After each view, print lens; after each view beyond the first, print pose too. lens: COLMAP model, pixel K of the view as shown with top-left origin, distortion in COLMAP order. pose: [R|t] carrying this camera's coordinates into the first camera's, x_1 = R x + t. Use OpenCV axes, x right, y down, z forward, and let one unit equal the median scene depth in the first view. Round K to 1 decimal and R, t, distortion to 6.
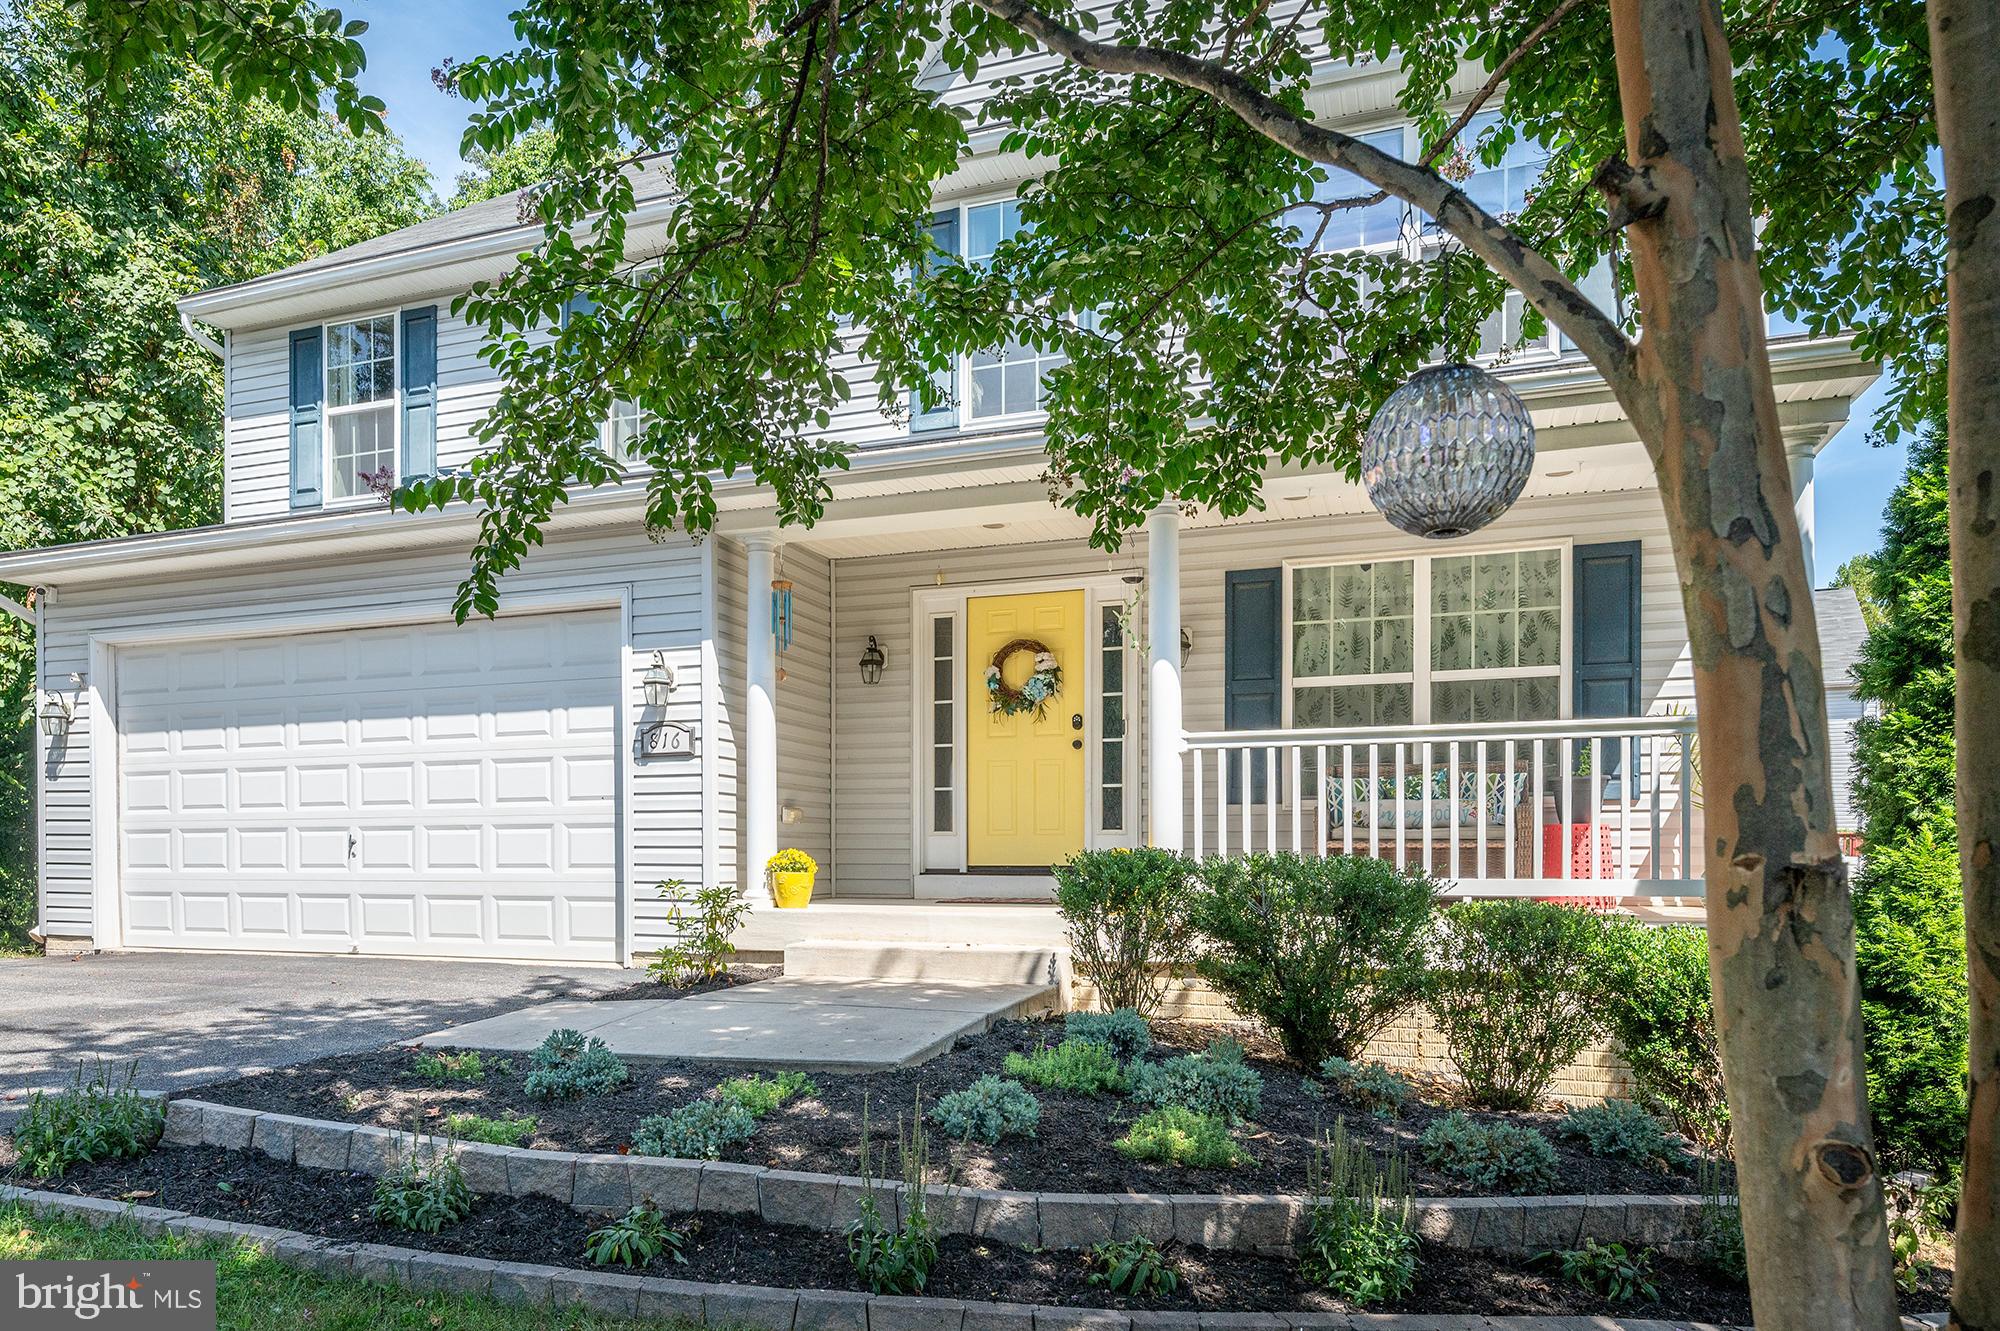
lens RADIAL K [[1268.0, 0, 938.7], [0, 1268.0, 841.2], [0, 0, 1]] dist [-0.001055, 0.002360]
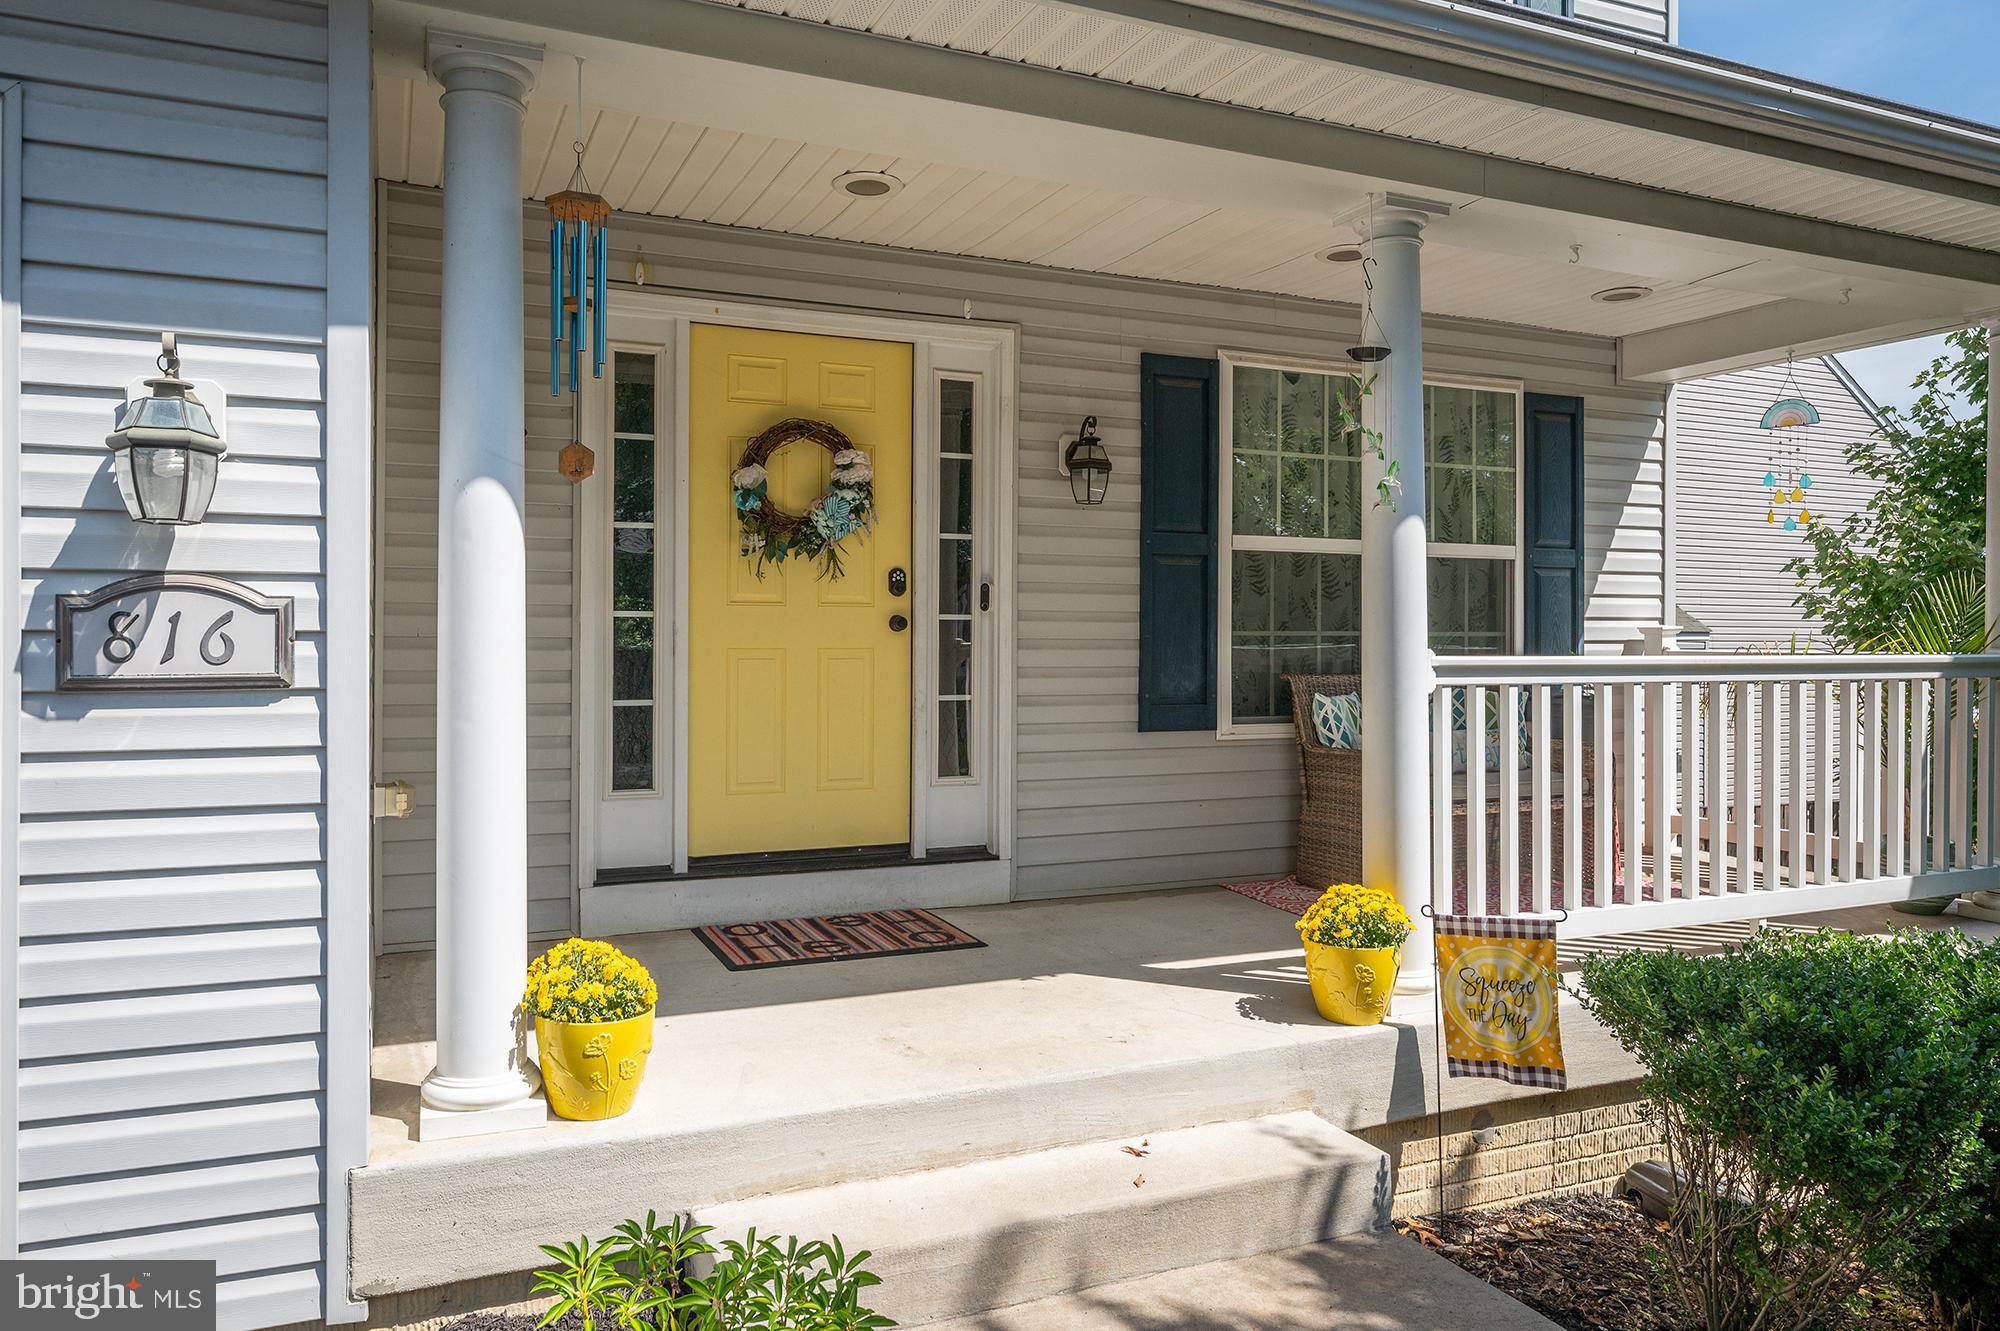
lens RADIAL K [[1273.2, 0, 913.6], [0, 1273.2, 613.0], [0, 0, 1]] dist [-0.005888, 0.001103]
pose [[0.744604, 0.016537, 0.667302, -0.280545], [-0.011270, 0.999862, -0.012202, -0.081866], [-0.667412, 0.001565, 0.744687, 0.647955]]
